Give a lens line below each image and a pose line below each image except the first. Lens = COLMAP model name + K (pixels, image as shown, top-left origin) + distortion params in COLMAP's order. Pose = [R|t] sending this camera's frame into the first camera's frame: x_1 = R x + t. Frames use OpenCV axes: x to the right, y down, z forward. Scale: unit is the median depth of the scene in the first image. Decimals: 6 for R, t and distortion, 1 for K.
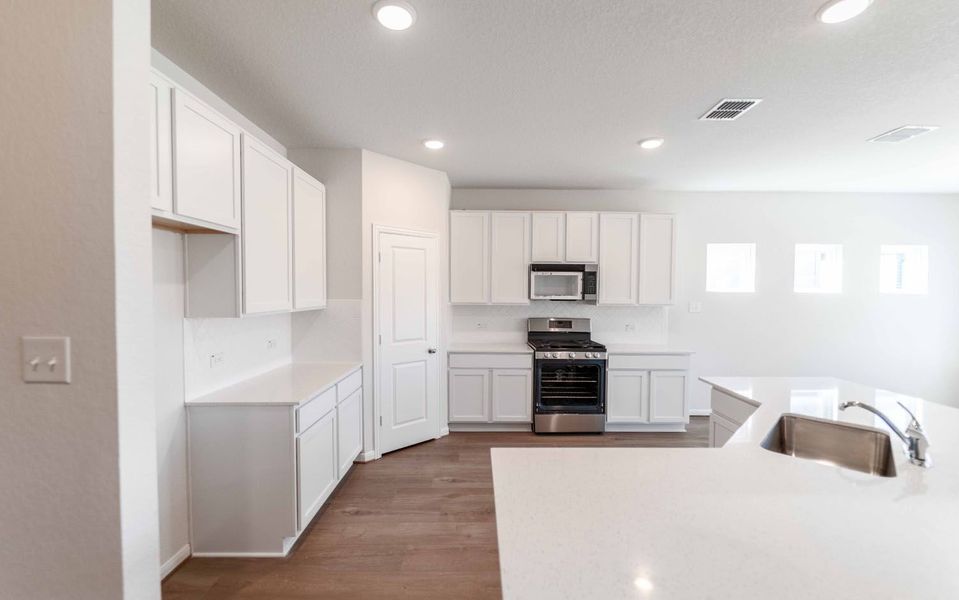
lens RADIAL K [[390.9, 0, 489.7], [0, 390.9, 299.7], [0, 0, 1]] dist [0.000976, -0.000111]
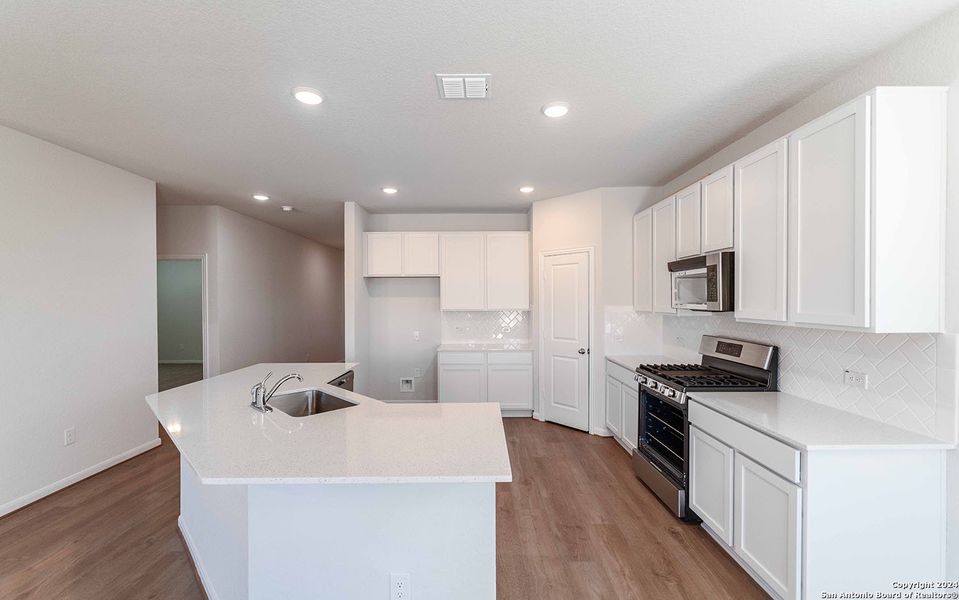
lens RADIAL K [[390.9, 0, 488.2], [0, 390.9, 302.3], [0, 0, 1]] dist [0.000976, -0.000111]
pose [[0.013186, -0.000117, -0.999913, 0.918883], [-0.020895, 0.999782, -0.000393, -0.005178], [0.999695, 0.020898, 0.013181, 0.666365]]
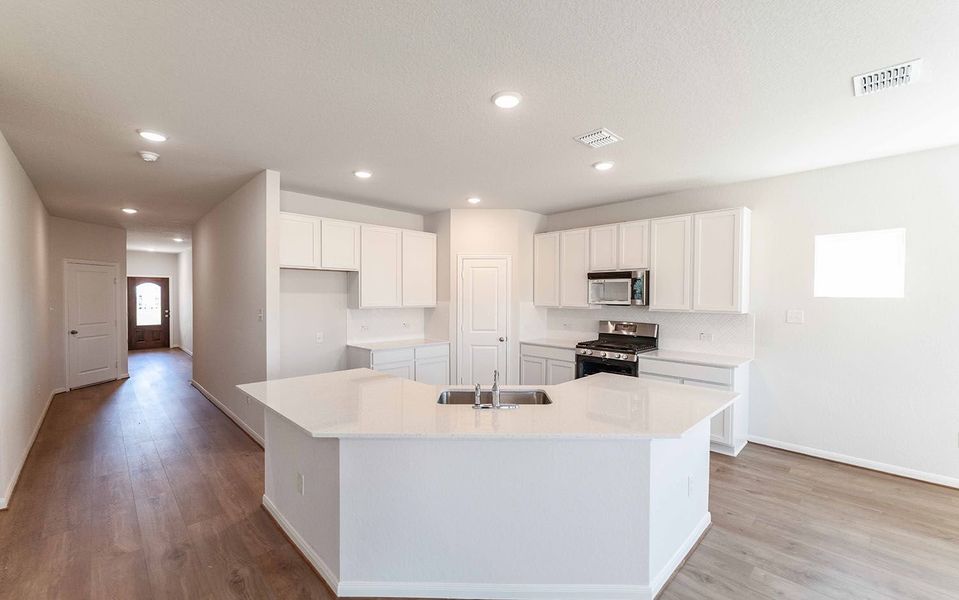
lens RADIAL K [[390.9, 0, 484.0], [0, 390.9, 302.4], [0, 0, 1]] dist [0.000976, -0.000111]
pose [[0.698841, 0.008282, -0.715229, 0.752211], [-0.016908, 0.999845, -0.004943, 0.006225], [0.715078, 0.015547, 0.698872, -0.020173]]
